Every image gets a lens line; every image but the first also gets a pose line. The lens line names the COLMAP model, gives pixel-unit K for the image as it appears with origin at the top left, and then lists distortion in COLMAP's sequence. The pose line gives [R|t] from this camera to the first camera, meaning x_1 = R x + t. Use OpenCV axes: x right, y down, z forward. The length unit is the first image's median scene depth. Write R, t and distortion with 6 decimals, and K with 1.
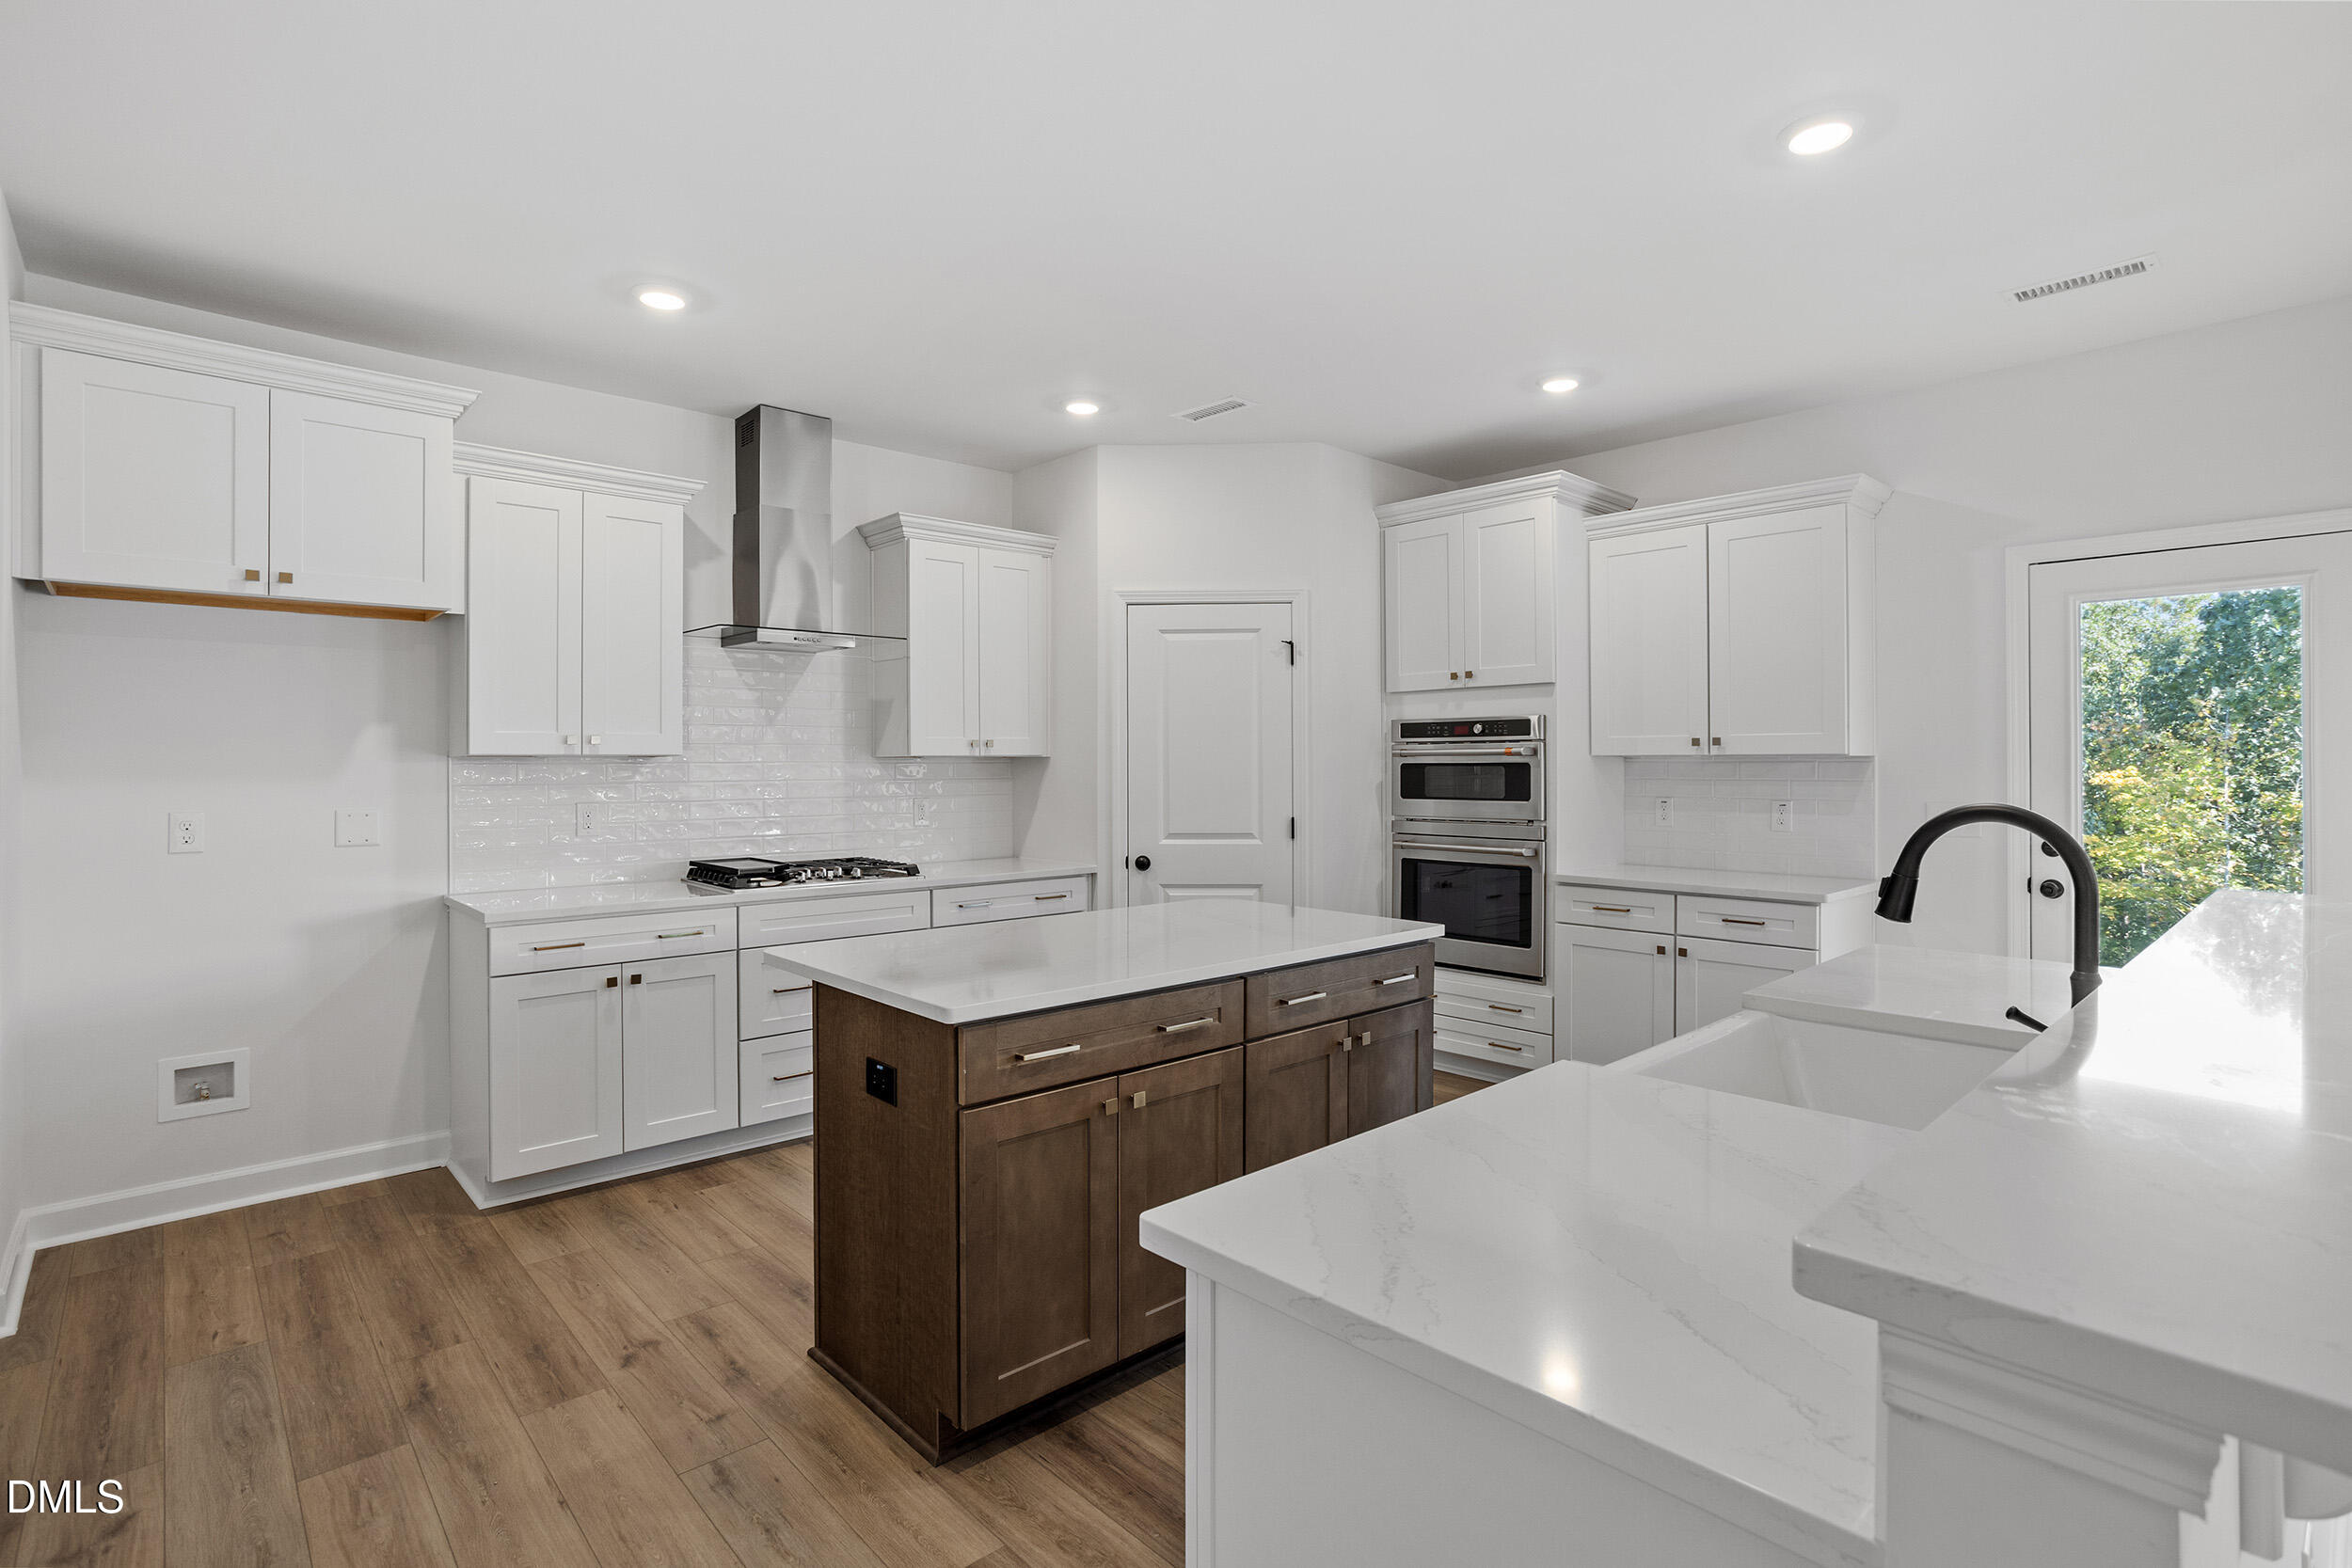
lens RADIAL K [[1138.5, 0, 1183.2], [0, 1138.5, 786.5], [0, 0, 1]] dist [-0.017525, 0.001463]
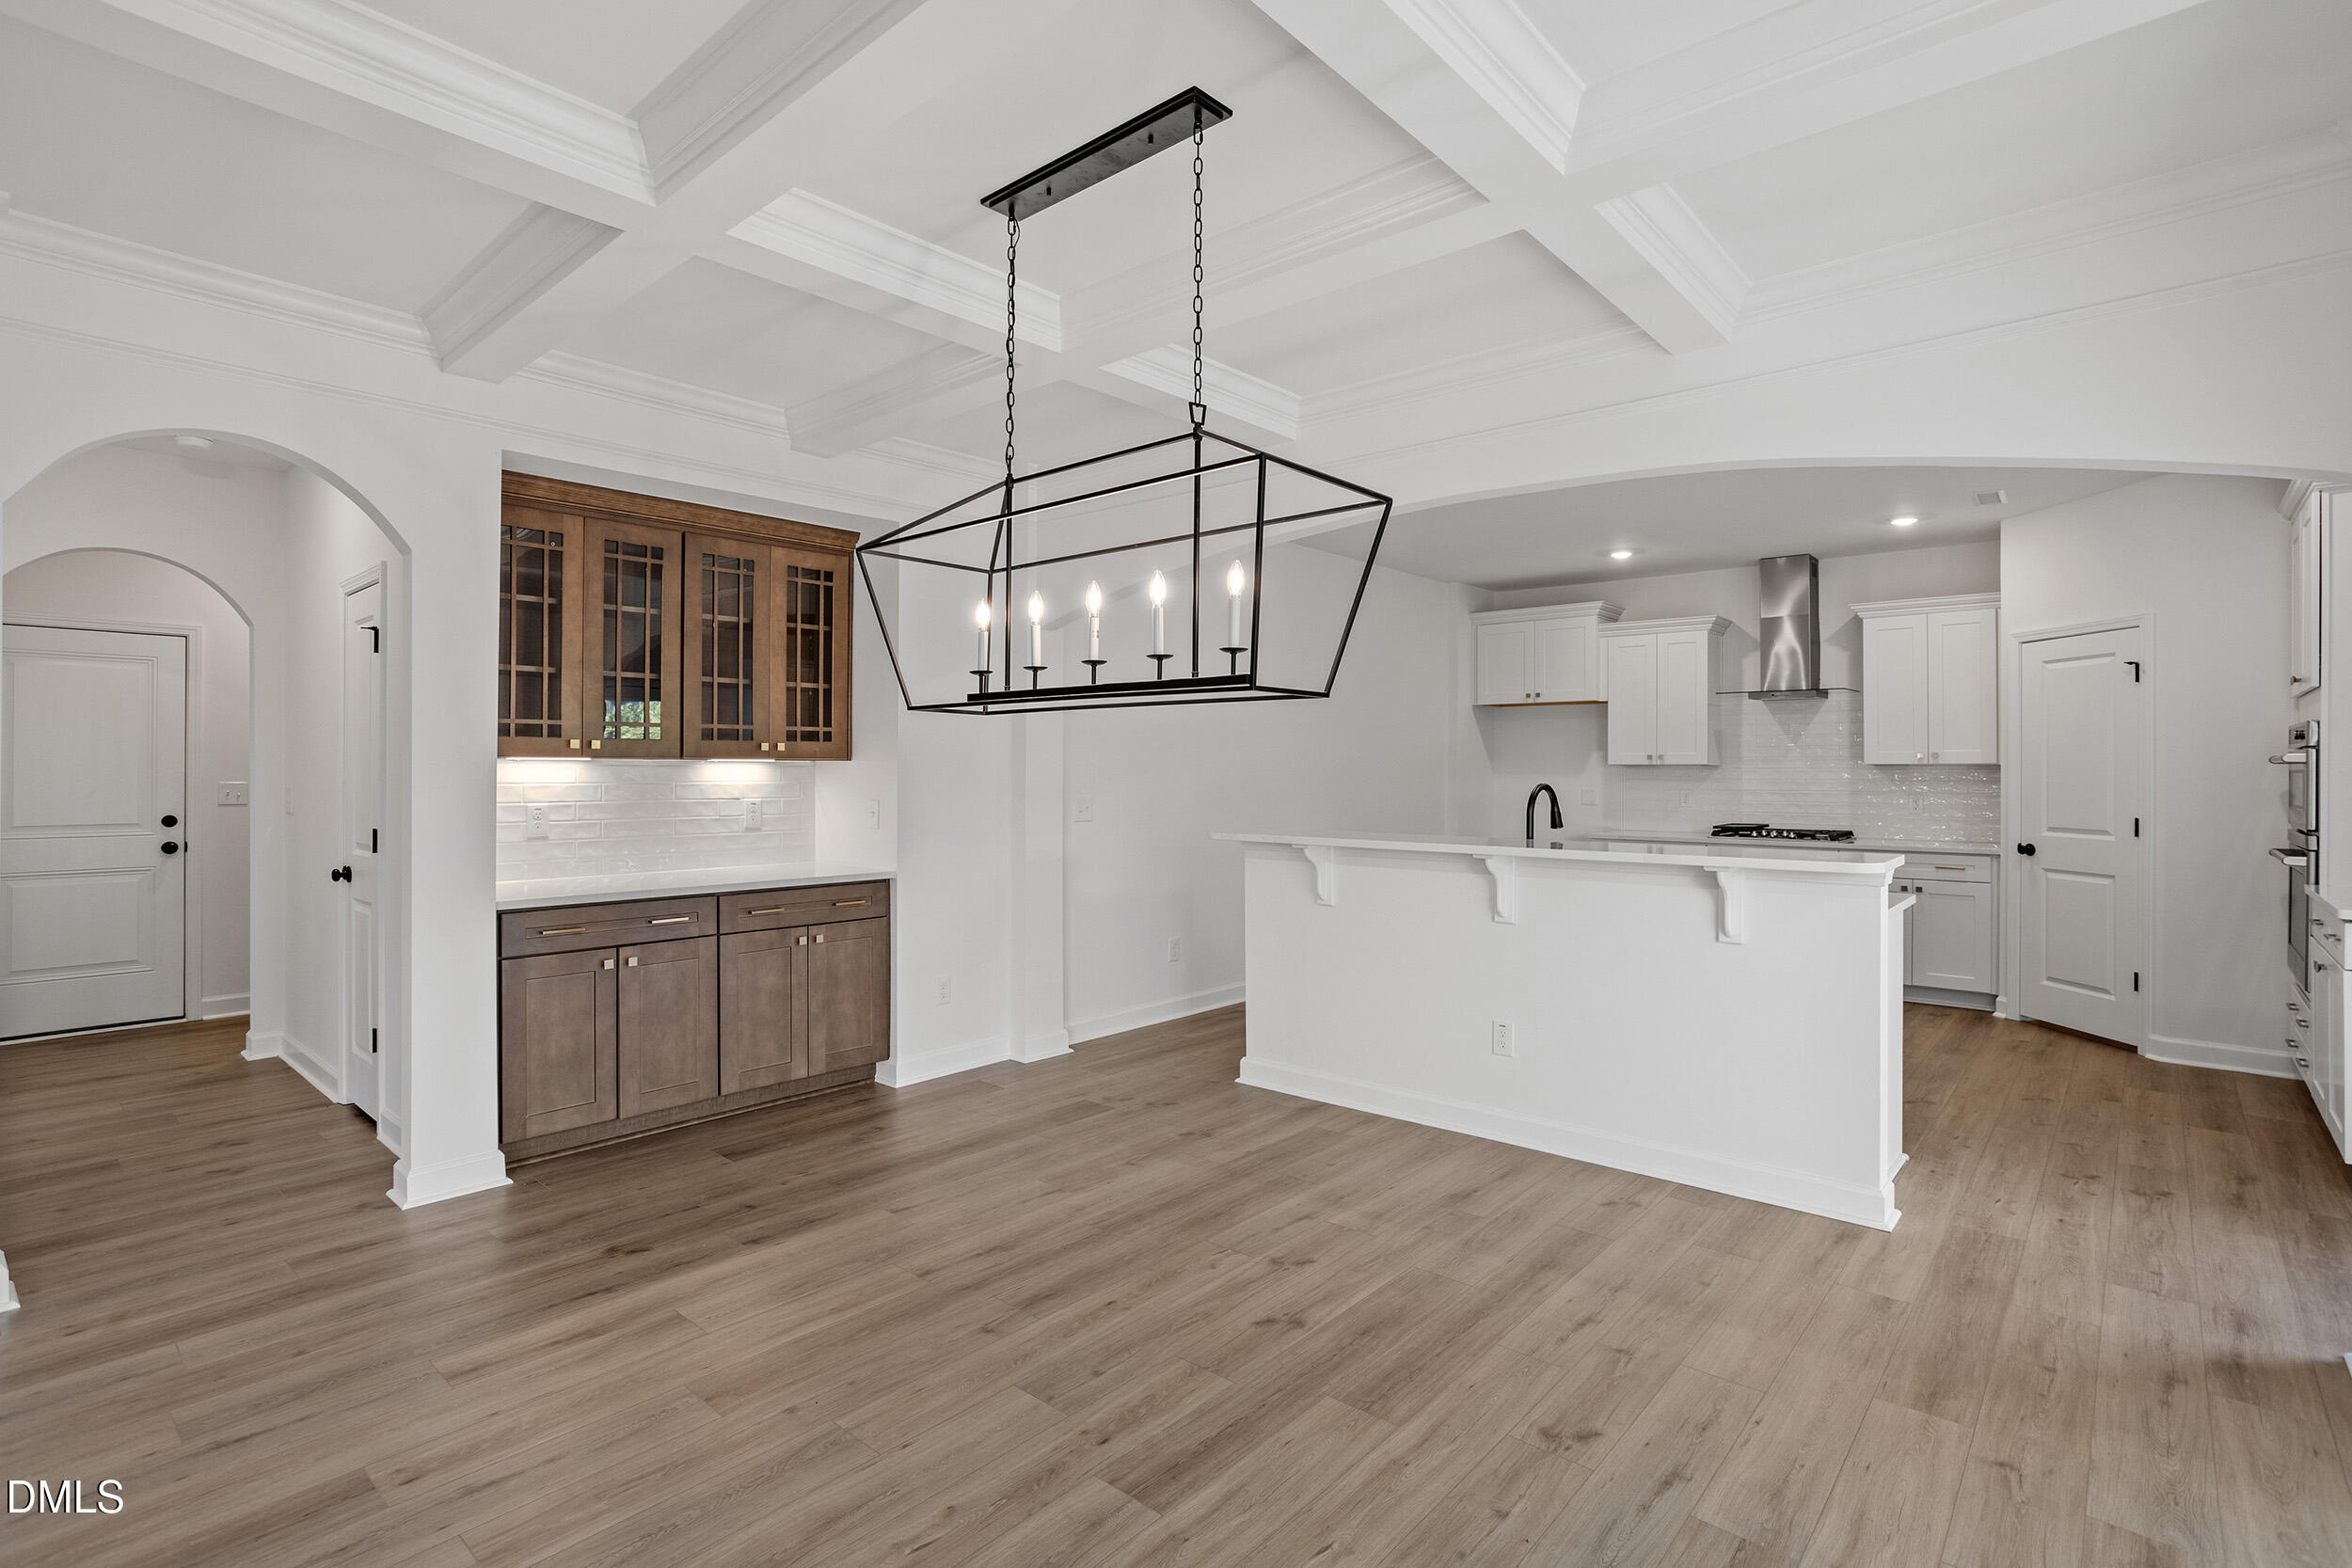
lens RADIAL K [[1138.5, 0, 1155.3], [0, 1138.5, 771.5], [0, 0, 1]] dist [-0.017525, 0.001463]
pose [[0.107100, 0.003753, -0.994241, 1.294080], [-0.024844, 0.999691, 0.001097, 0.004212], [0.993938, 0.024583, 0.107160, -0.098550]]
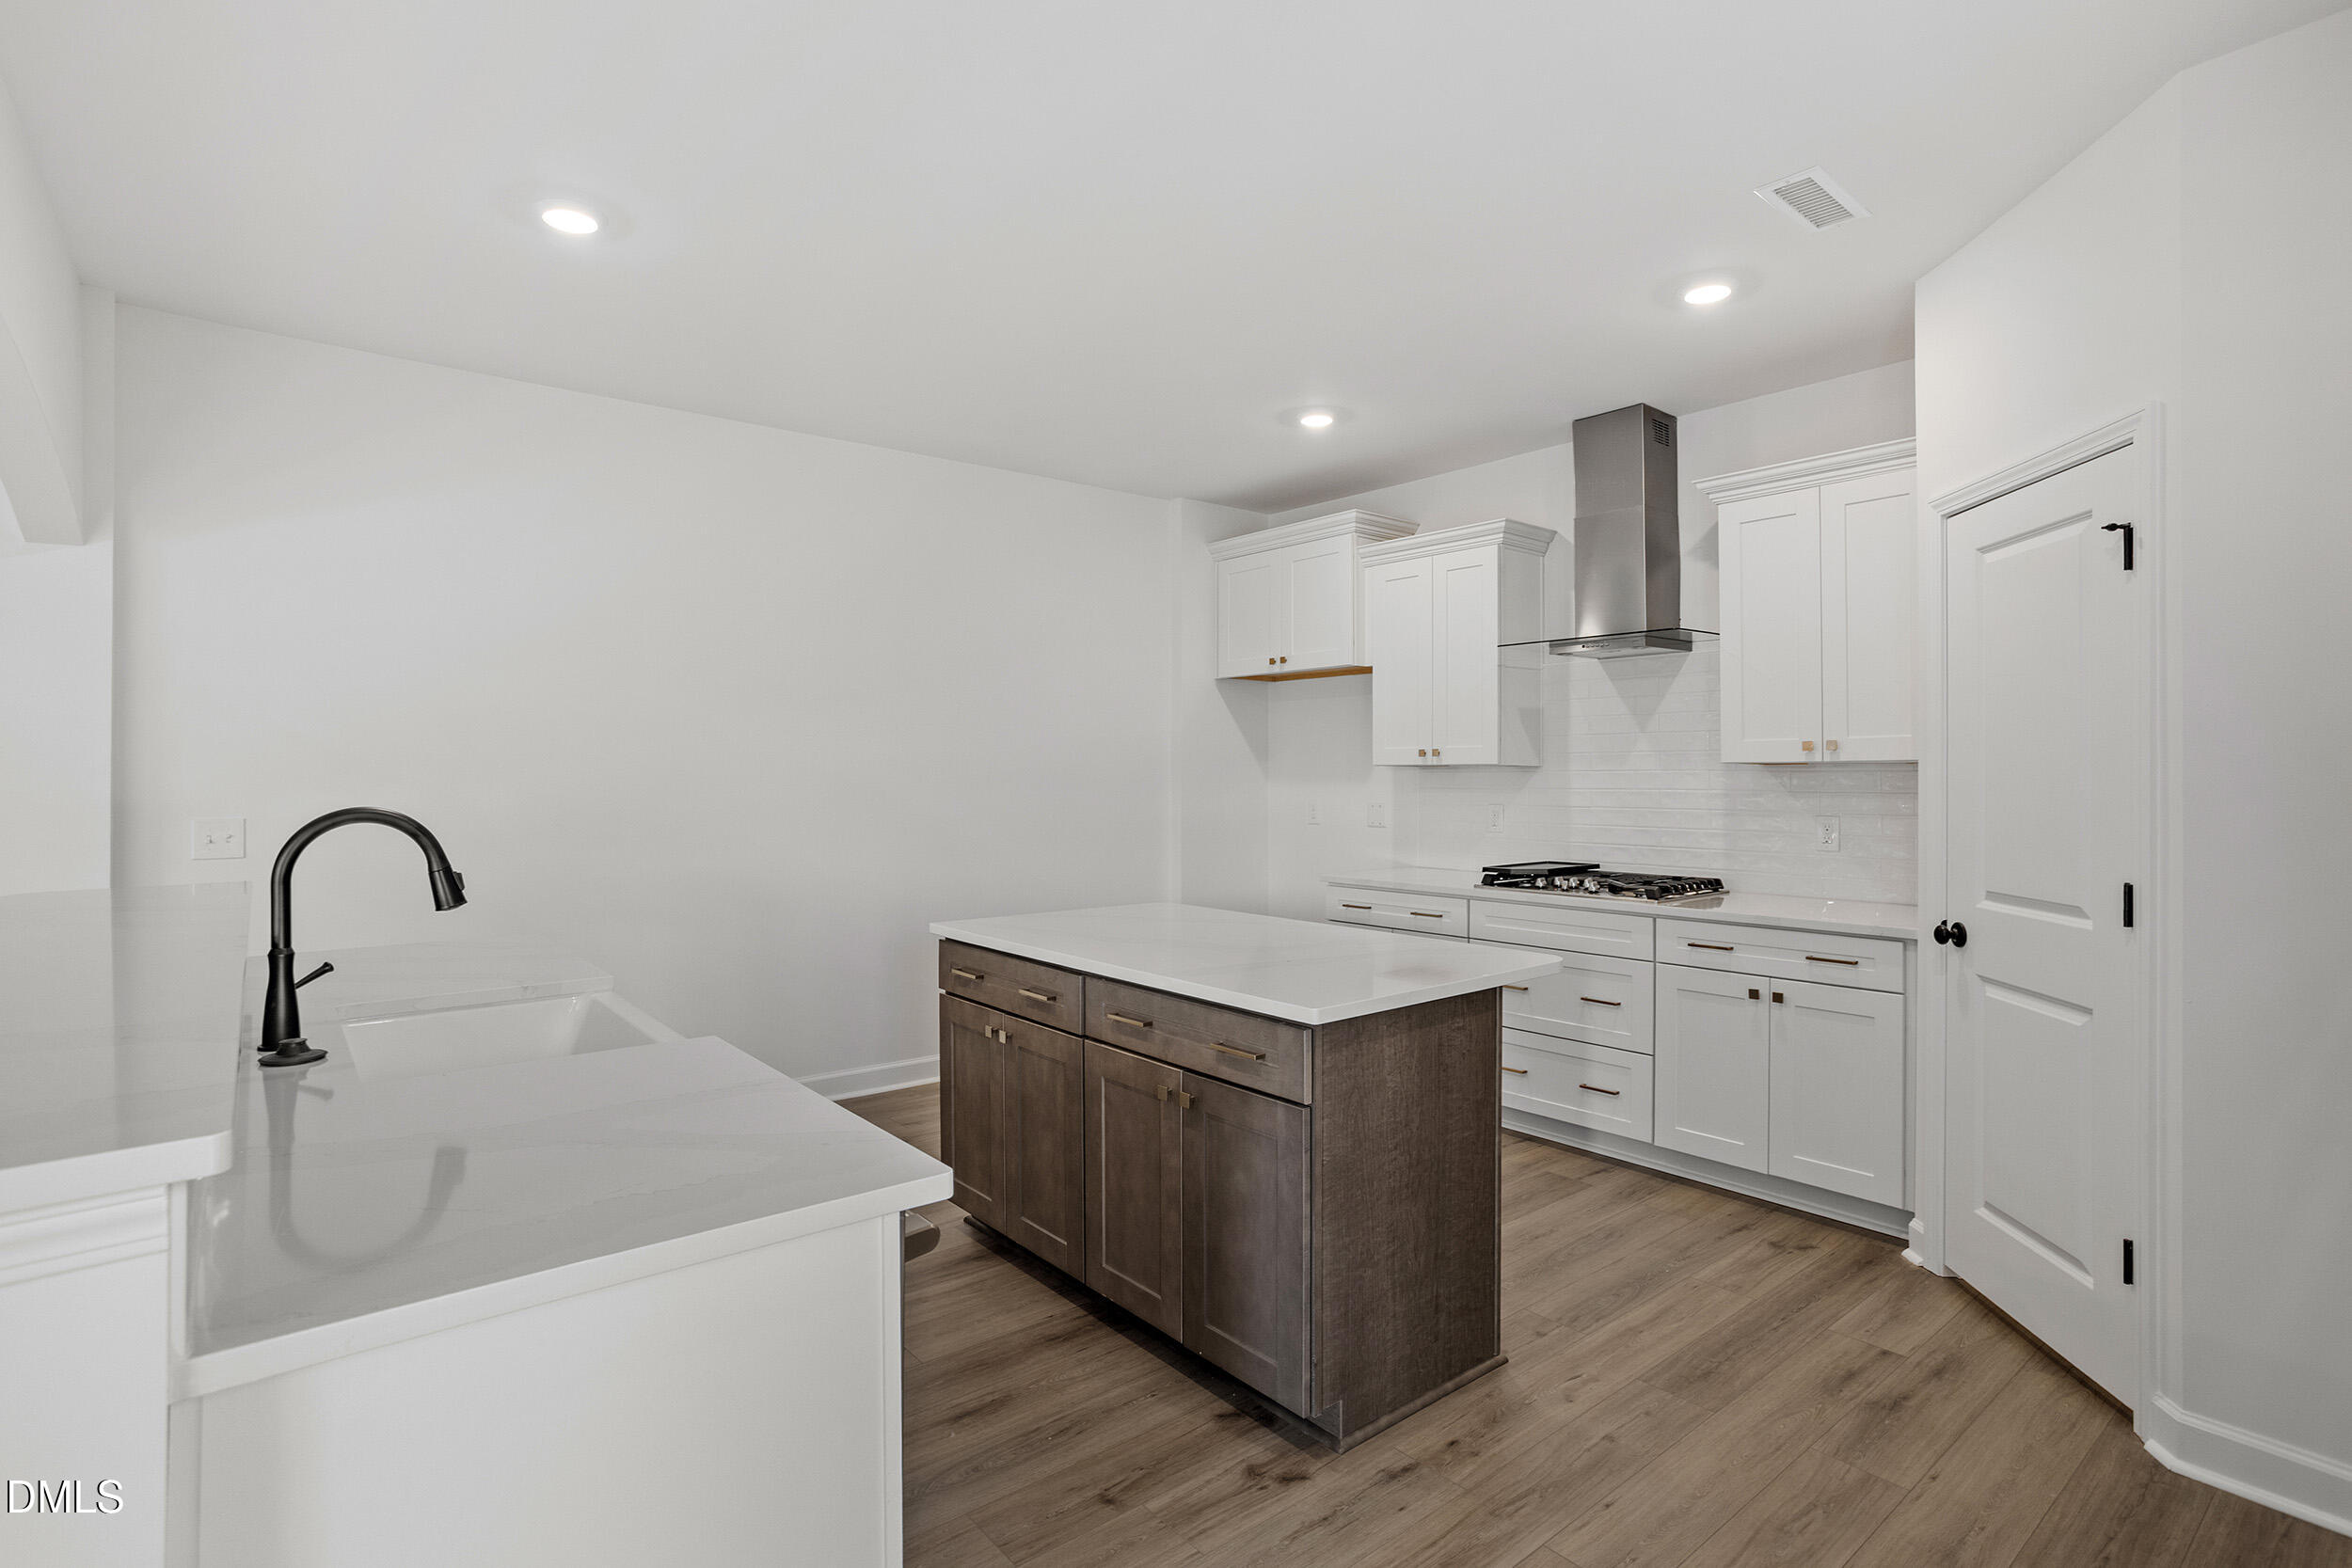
lens RADIAL K [[1138.5, 0, 1173.5], [0, 1138.5, 774.0], [0, 0, 1]] dist [-0.017525, 0.001463]
pose [[-0.059657, 0.000705, -0.998219, 0.703741], [-0.023521, 0.999721, 0.002112, -0.012771], [0.997942, 0.023605, -0.059624, 0.735495]]
